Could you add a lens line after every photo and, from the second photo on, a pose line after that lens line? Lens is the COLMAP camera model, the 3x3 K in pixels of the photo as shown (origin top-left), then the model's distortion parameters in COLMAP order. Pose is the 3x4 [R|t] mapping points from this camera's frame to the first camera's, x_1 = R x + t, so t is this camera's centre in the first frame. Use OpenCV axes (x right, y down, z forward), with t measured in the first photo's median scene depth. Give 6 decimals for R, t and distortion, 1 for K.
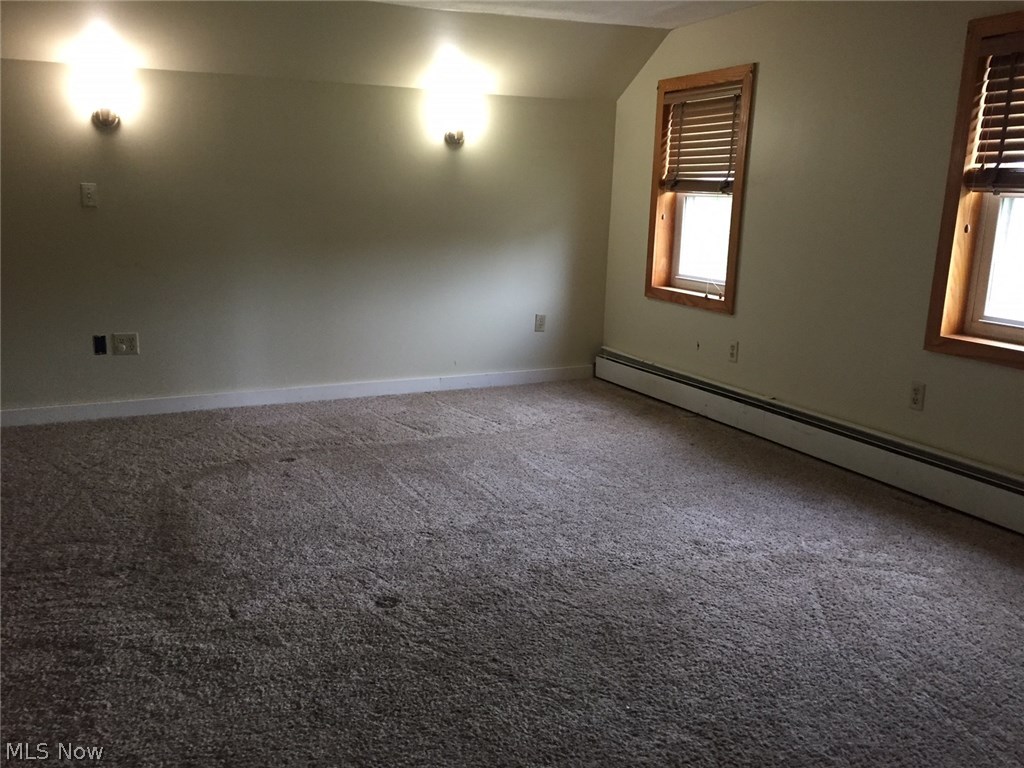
lens RADIAL K [[871.1, 0, 514.5], [0, 871.1, 382.3], [0, 0, 1]] dist [0.077448, -0.093751]
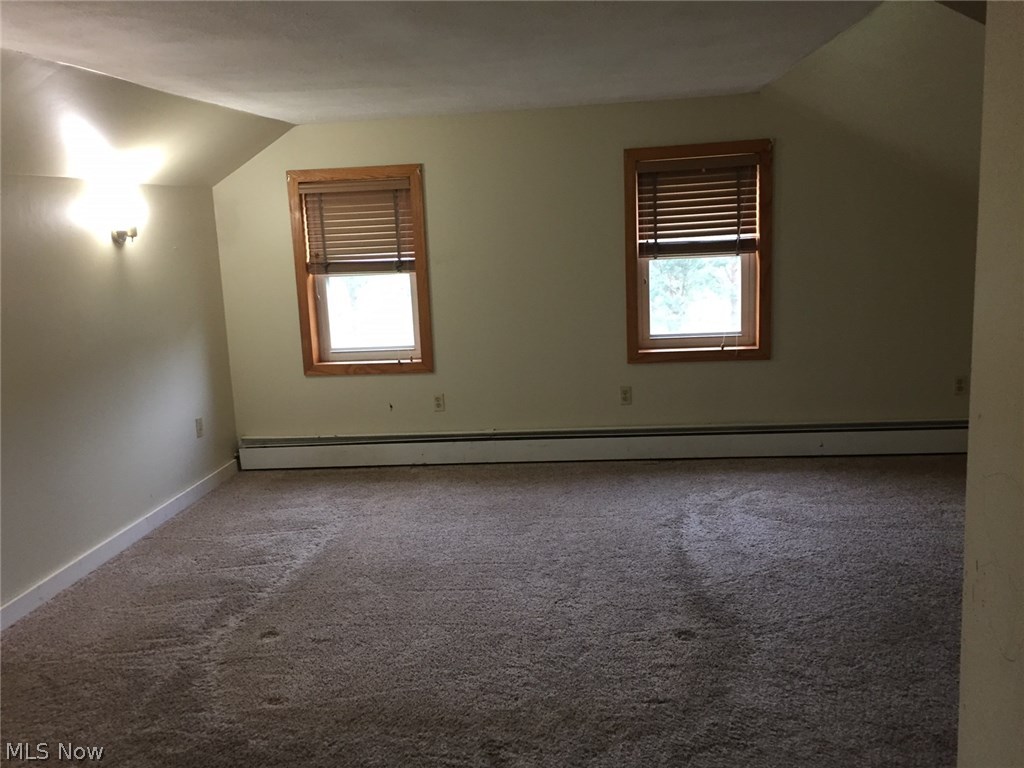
lens RADIAL K [[871.1, 0, 517.6], [0, 871.1, 383.7], [0, 0, 1]] dist [0.077448, -0.093751]
pose [[0.521287, -0.198123, 0.830065, -0.676151], [0.239893, 0.967475, 0.080266, -0.131151], [-0.818970, 0.157285, 0.551861, 0.270972]]
